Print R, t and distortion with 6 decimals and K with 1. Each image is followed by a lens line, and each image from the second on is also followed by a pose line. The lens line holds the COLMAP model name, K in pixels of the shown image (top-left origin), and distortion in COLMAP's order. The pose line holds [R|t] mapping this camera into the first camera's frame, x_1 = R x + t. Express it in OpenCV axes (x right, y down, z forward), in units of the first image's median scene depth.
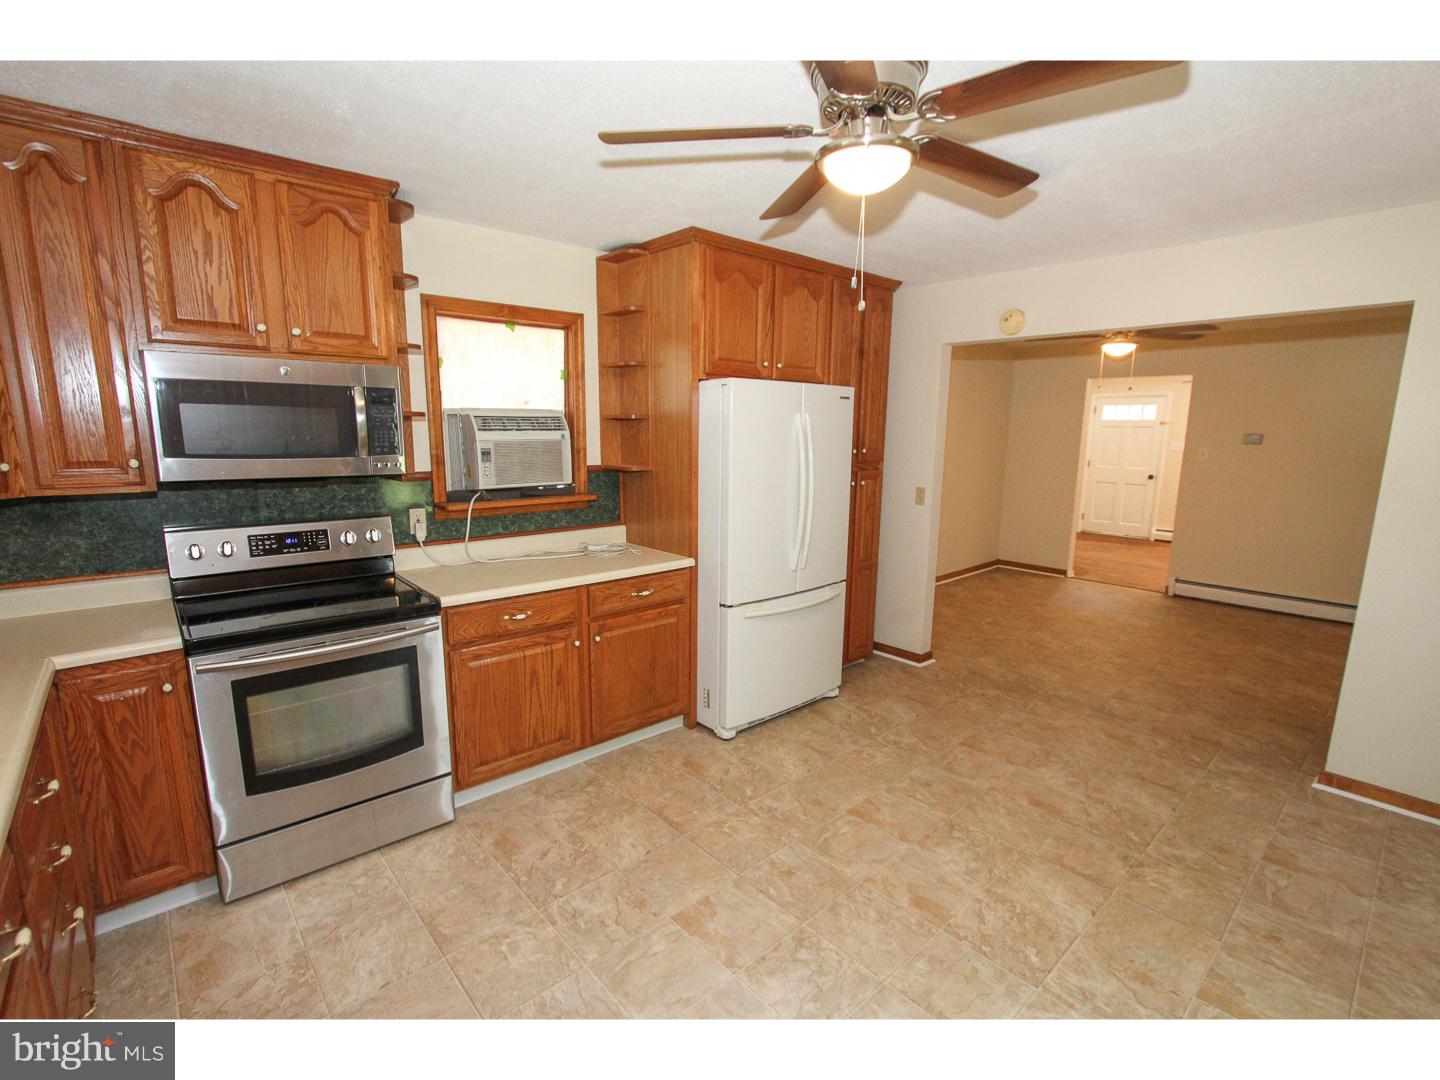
lens RADIAL K [[675.8, 0, 715.4], [0, 675.8, 554.7], [0, 0, 1]] dist [-0.012625, -0.001697]
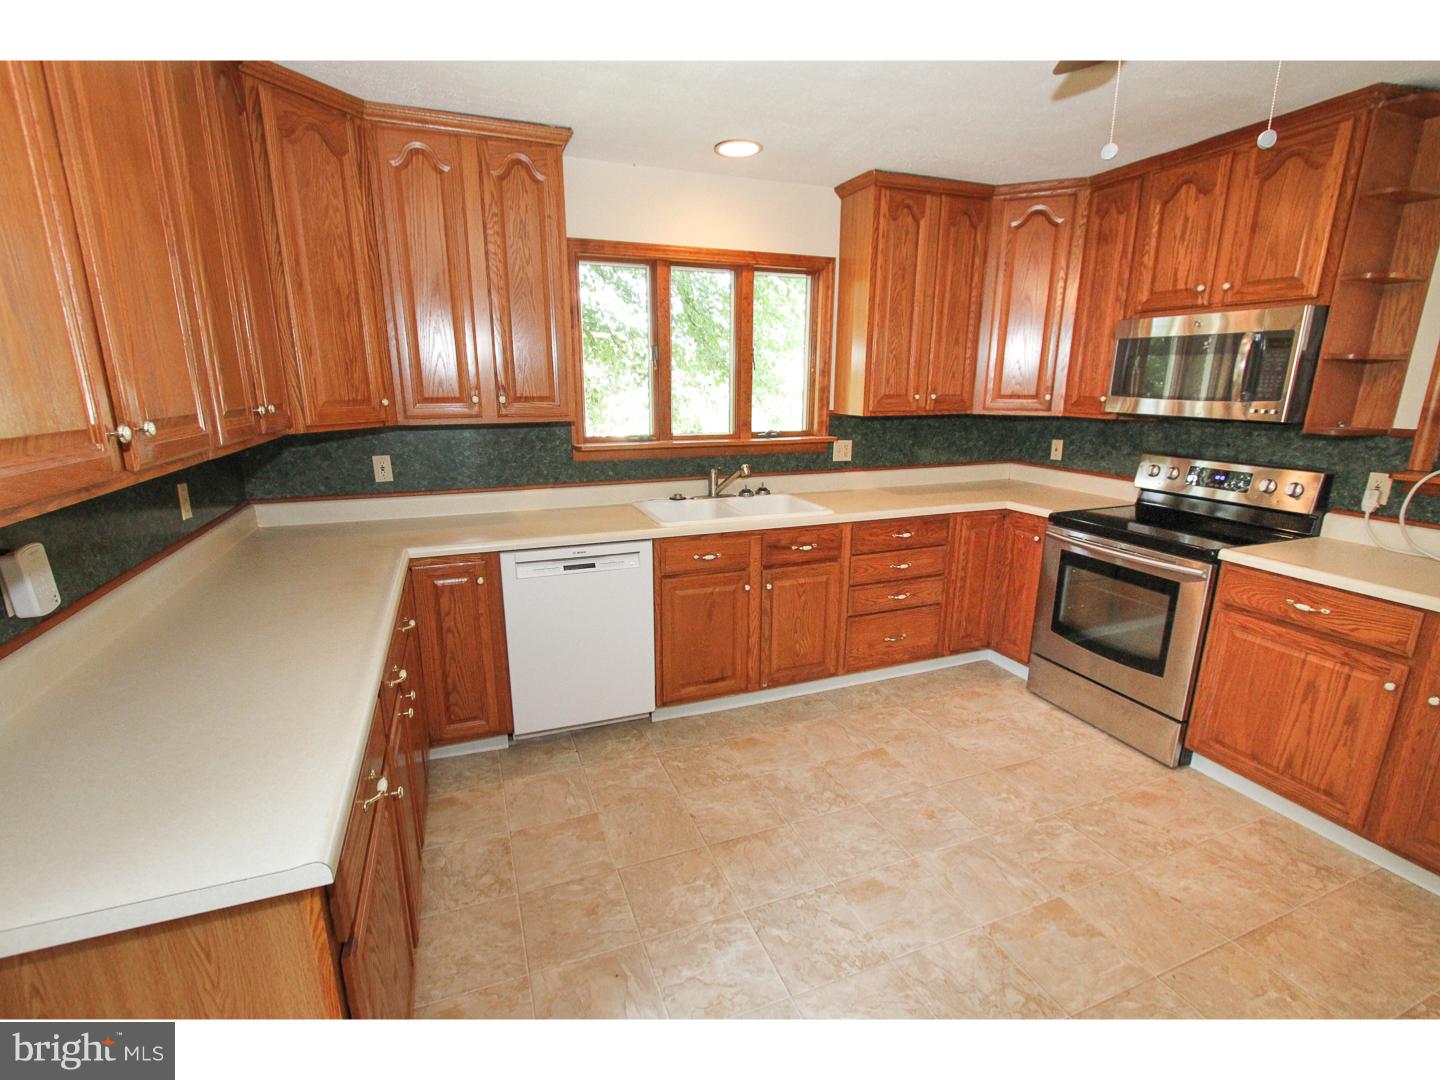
lens RADIAL K [[675.8, 0, 735.7], [0, 675.8, 558.1], [0, 0, 1]] dist [-0.012625, -0.001697]
pose [[-0.350703, 0.230337, -0.907718, 0.726857], [-0.168815, 0.937852, 0.303207, -0.101685], [0.921145, 0.259572, -0.290024, 0.643184]]
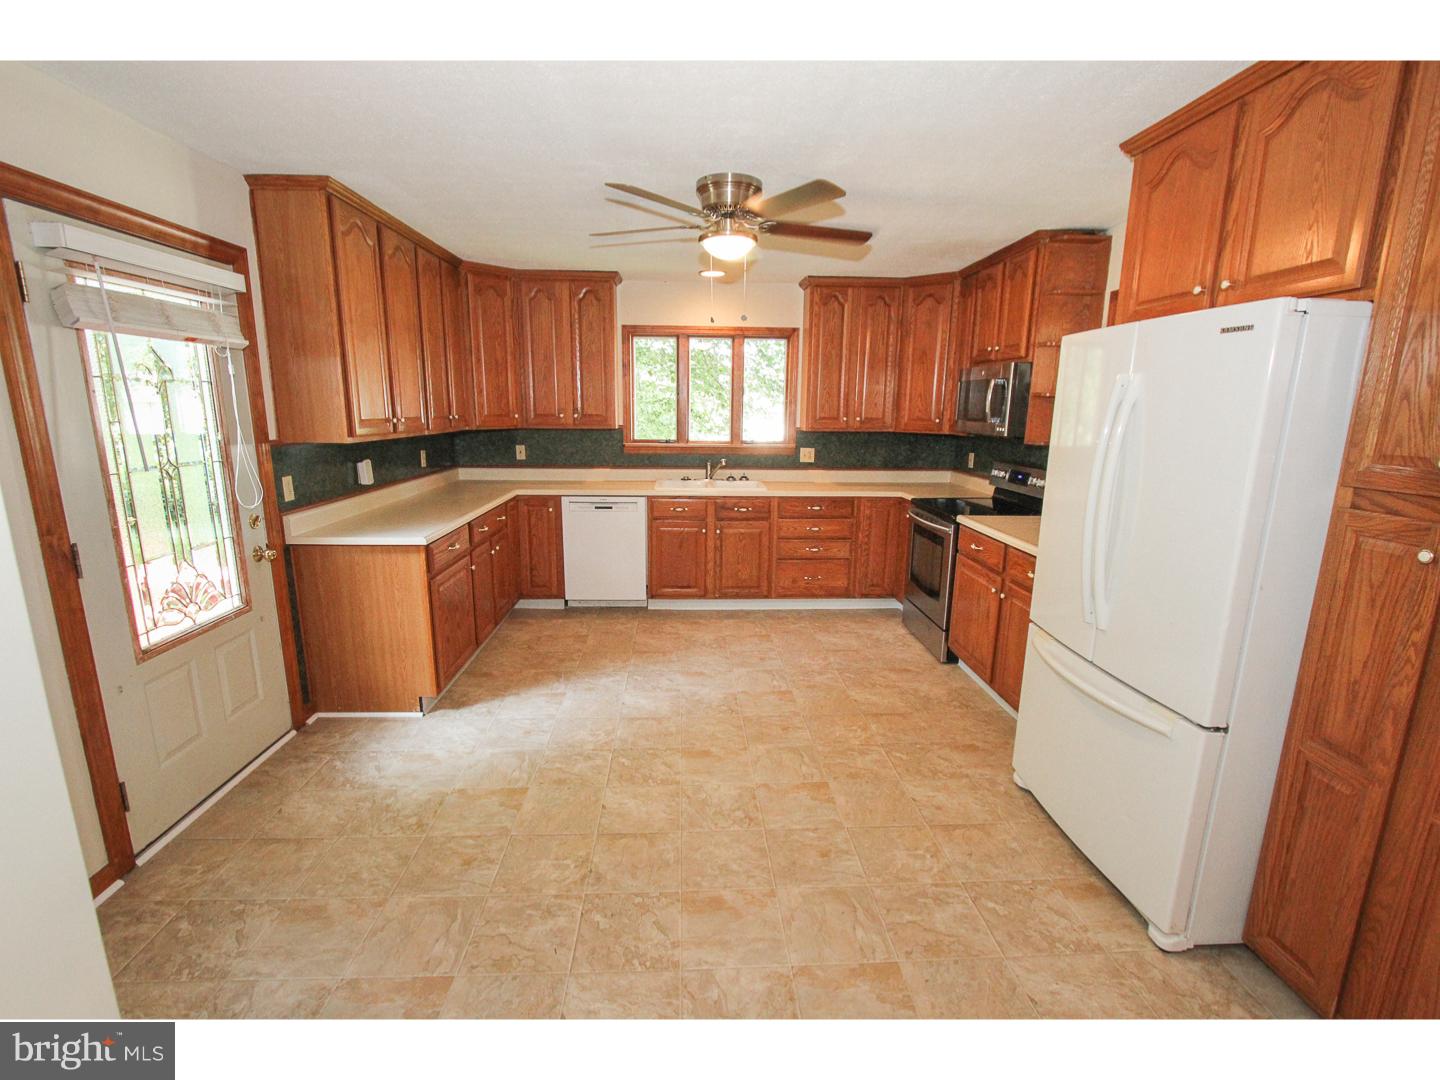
lens RADIAL K [[675.8, 0, 723.0], [0, 675.8, 551.1], [0, 0, 1]] dist [-0.012625, -0.001697]
pose [[-0.628942, 0.151181, -0.762611, 1.118898], [-0.152303, 0.937946, 0.311547, -0.259281], [0.762388, 0.312092, -0.566889, 1.491190]]
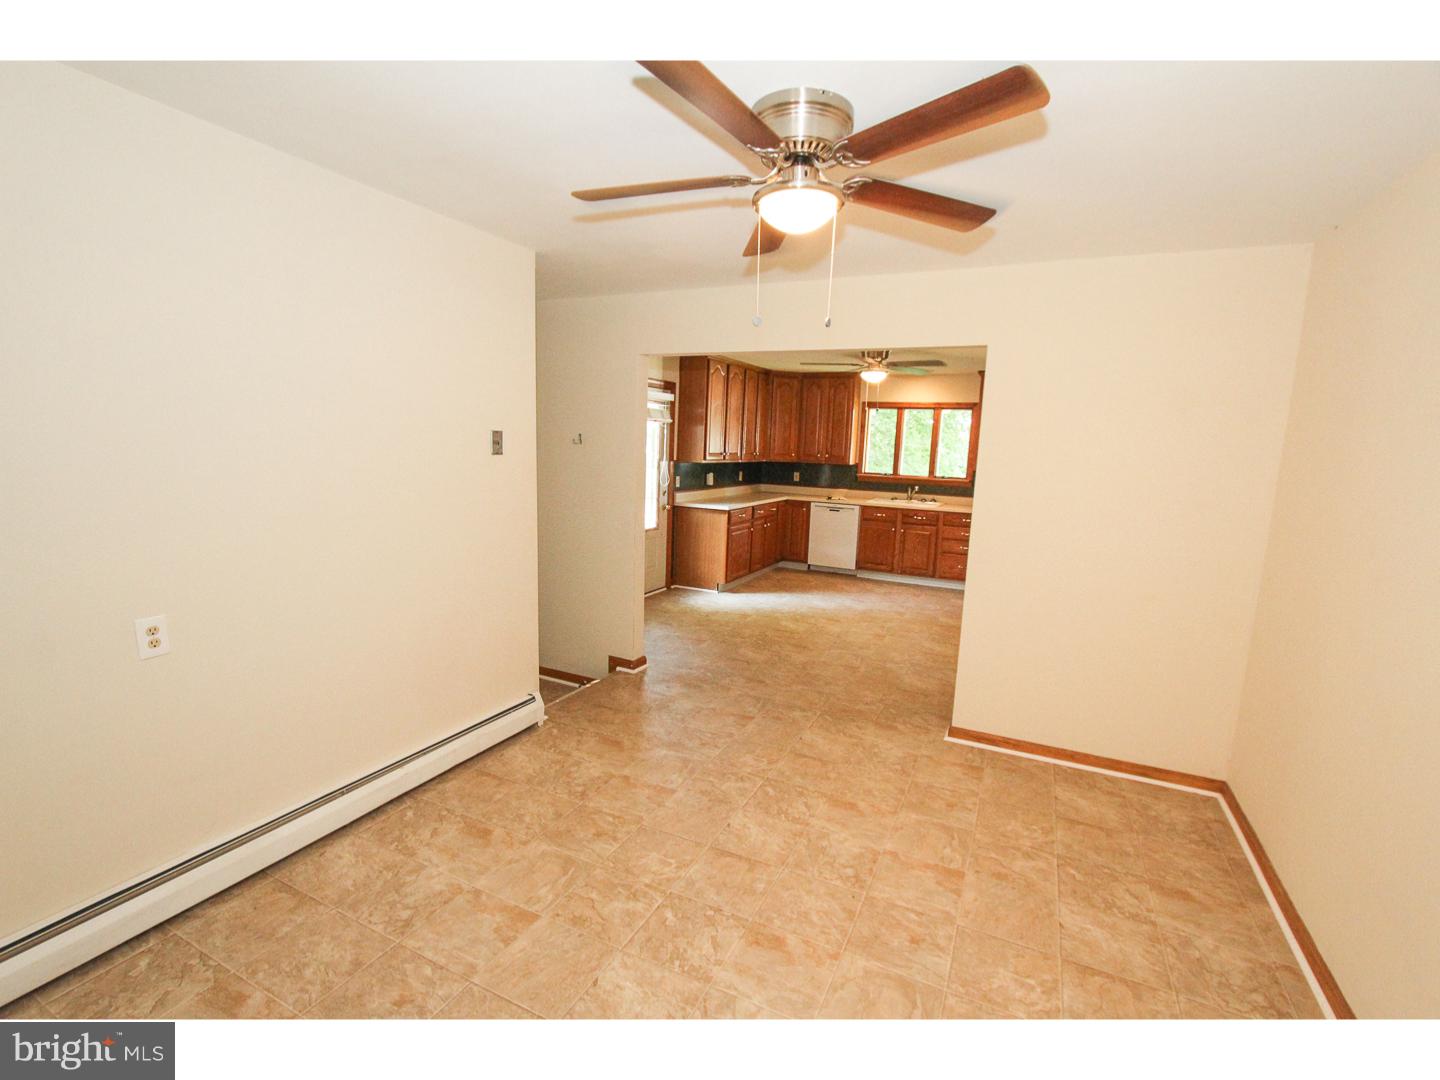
lens RADIAL K [[675.8, 0, 721.8], [0, 675.8, 546.9], [0, 0, 1]] dist [-0.012625, -0.001697]
pose [[-0.923290, 0.019951, -0.383586, 1.579650], [-0.107571, 0.945257, 0.308089, -0.492853], [0.368734, 0.325718, -0.870599, 2.758491]]
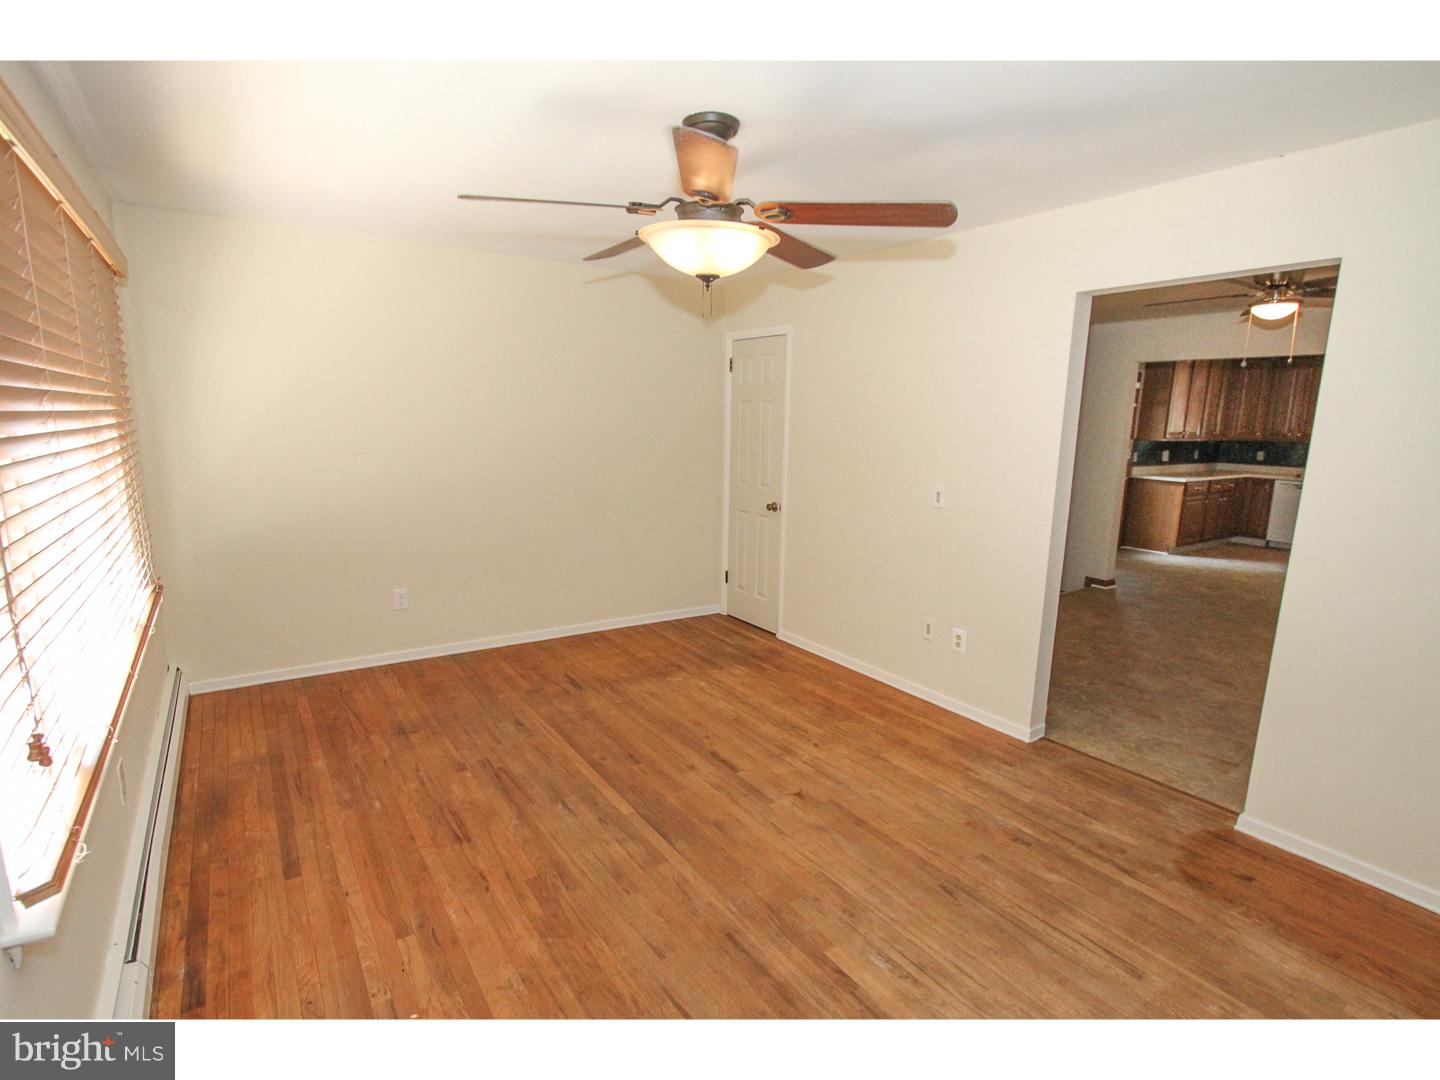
lens RADIAL K [[722.3, 0, 724.5], [0, 722.3, 548.7], [0, 0, 1]] dist [-0.005692, -0.000481]
pose [[-0.990769, -0.049211, 0.126316, 2.175295], [-0.001308, 0.935213, 0.354084, -0.684256], [-0.135557, 0.350651, -0.926644, 3.819617]]
